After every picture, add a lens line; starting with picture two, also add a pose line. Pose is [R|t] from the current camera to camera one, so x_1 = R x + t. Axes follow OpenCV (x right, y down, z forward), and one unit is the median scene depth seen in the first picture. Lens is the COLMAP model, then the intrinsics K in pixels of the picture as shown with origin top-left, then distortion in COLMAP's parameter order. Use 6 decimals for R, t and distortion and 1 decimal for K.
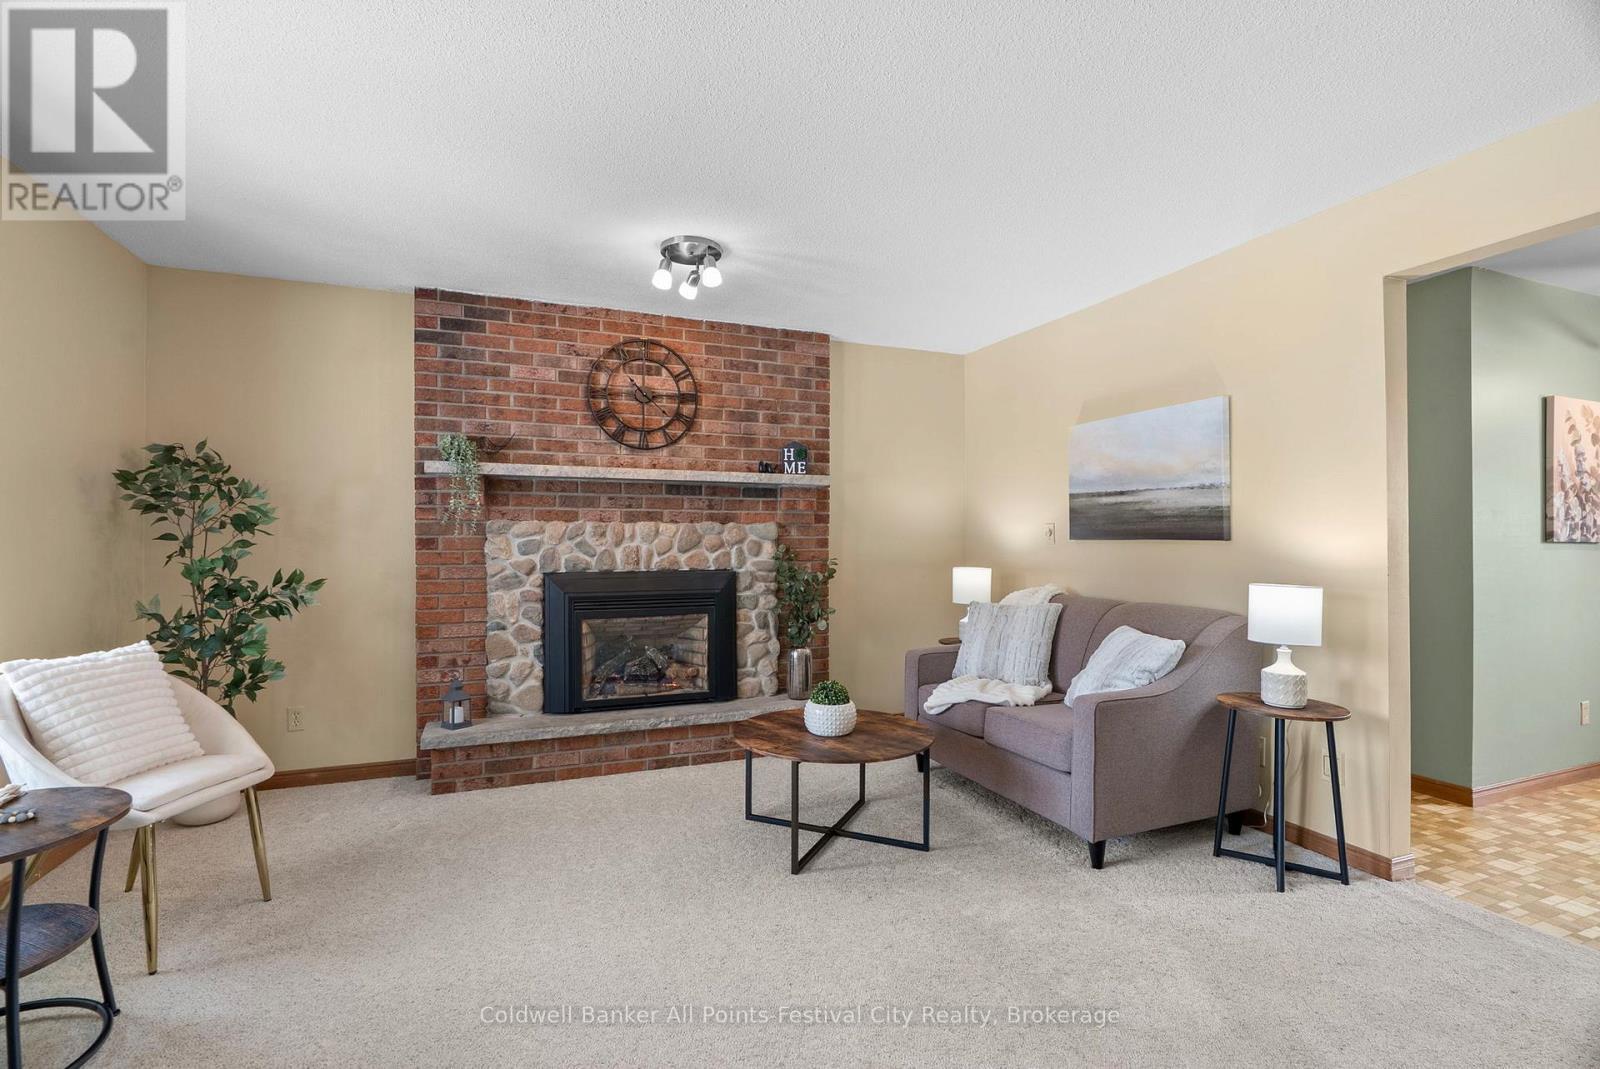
lens RADIAL K [[725.2, 0, 790.2], [0, 725.2, 537.5], [0, 0, 1]] dist [-0.014077, 0.007626]
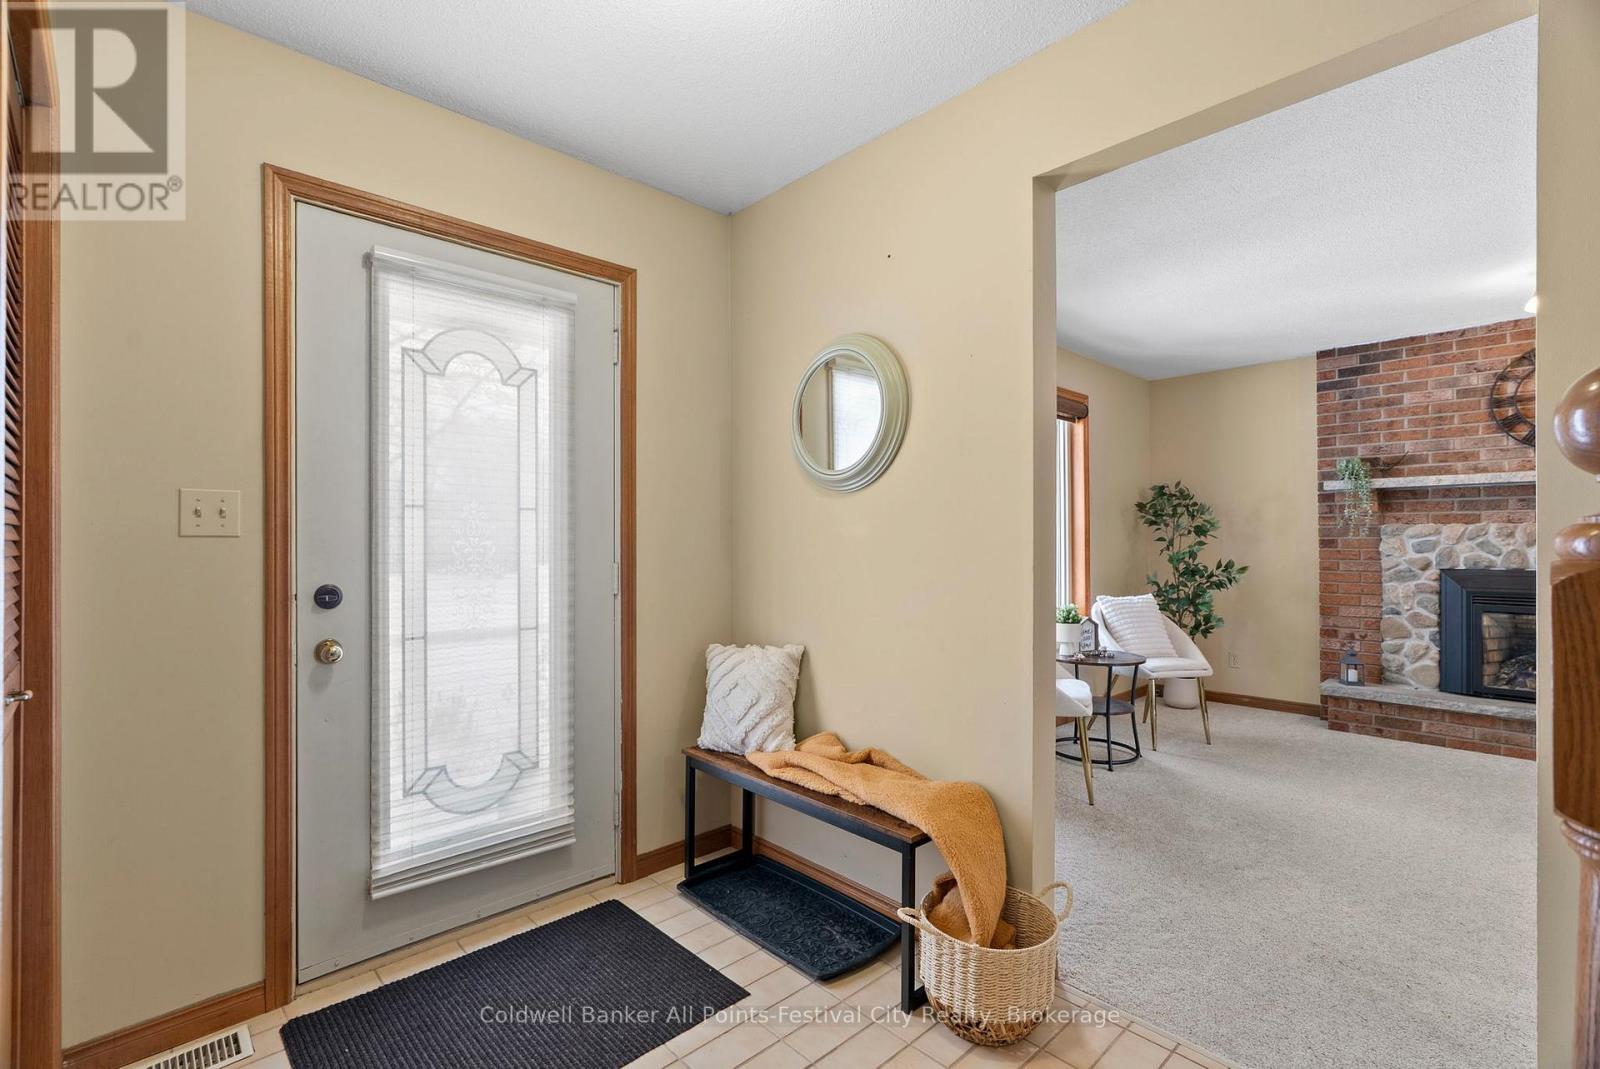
lens RADIAL K [[725.2, 0, 790.2], [0, 725.2, 537.5], [0, 0, 1]] dist [-0.014077, 0.007626]
pose [[0.368830, -0.007625, -0.929466, 0.354464], [0.005178, 0.999968, -0.006148, 0.000656], [0.929482, -0.002545, 0.368858, -0.394116]]
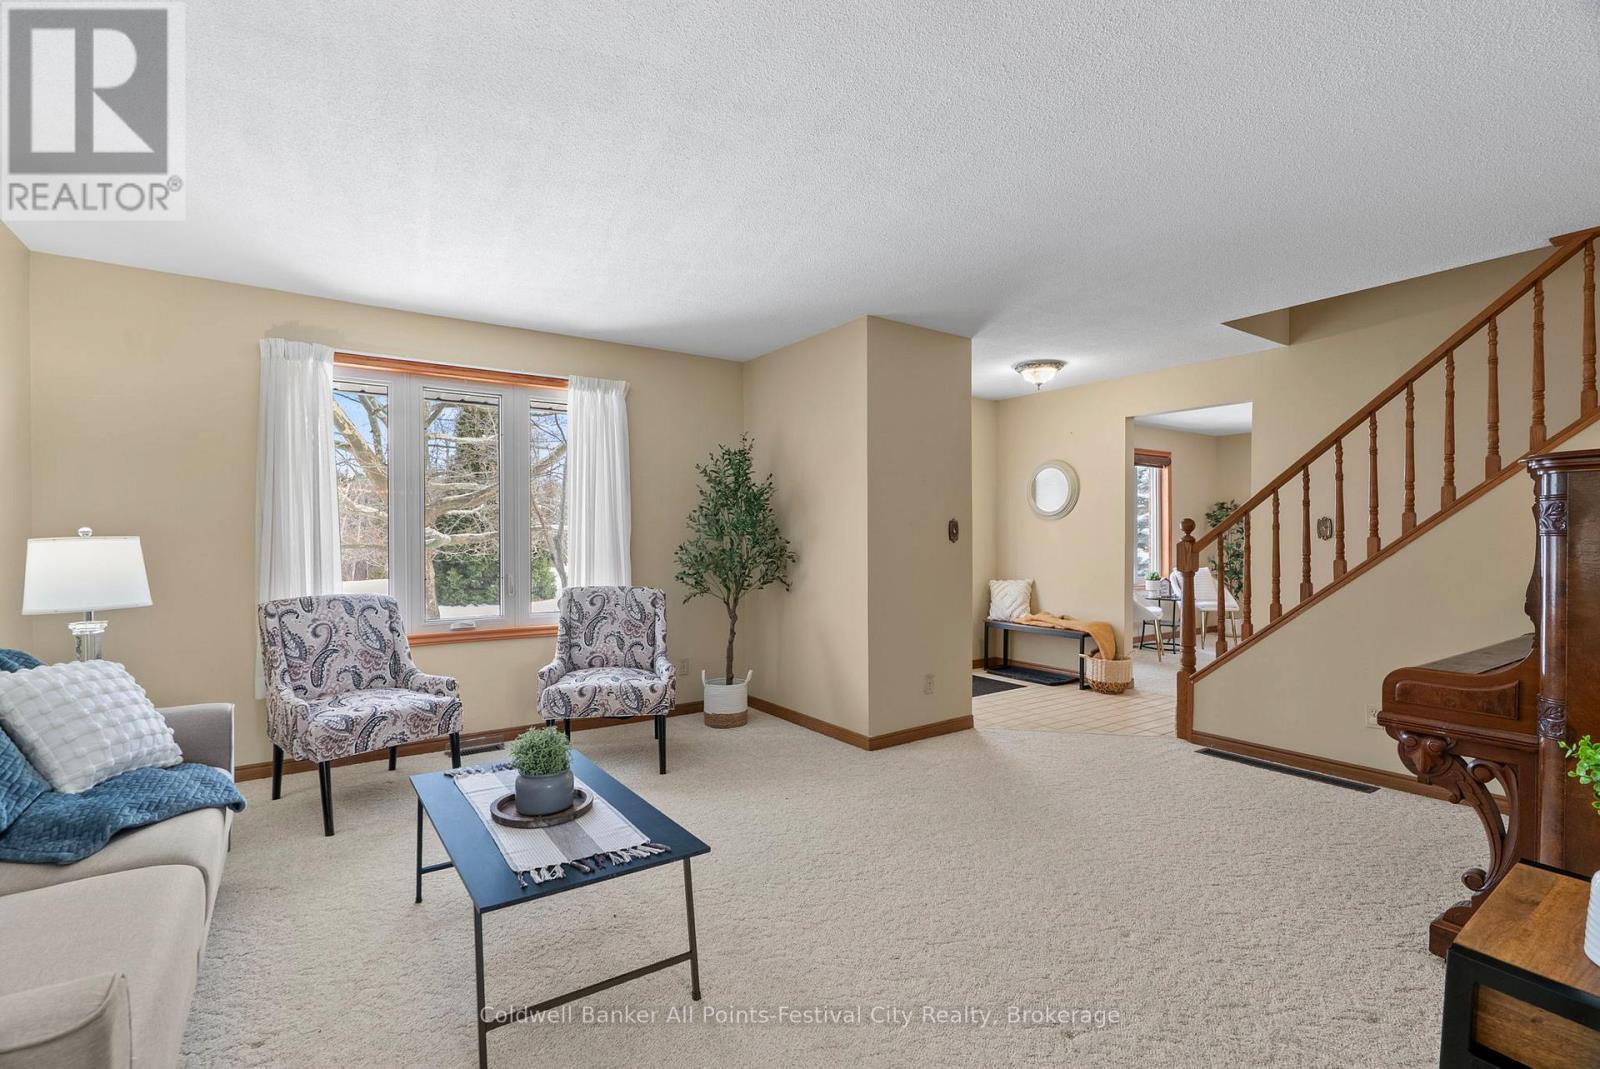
lens RADIAL K [[725.2, 0, 790.2], [0, 725.2, 537.5], [0, 0, 1]] dist [-0.014077, 0.007626]
pose [[0.227042, 0.003815, -0.973877, 1.276363], [0.004782, 0.999976, 0.005032, -0.013224], [0.973873, -0.005799, 0.227018, -1.087431]]
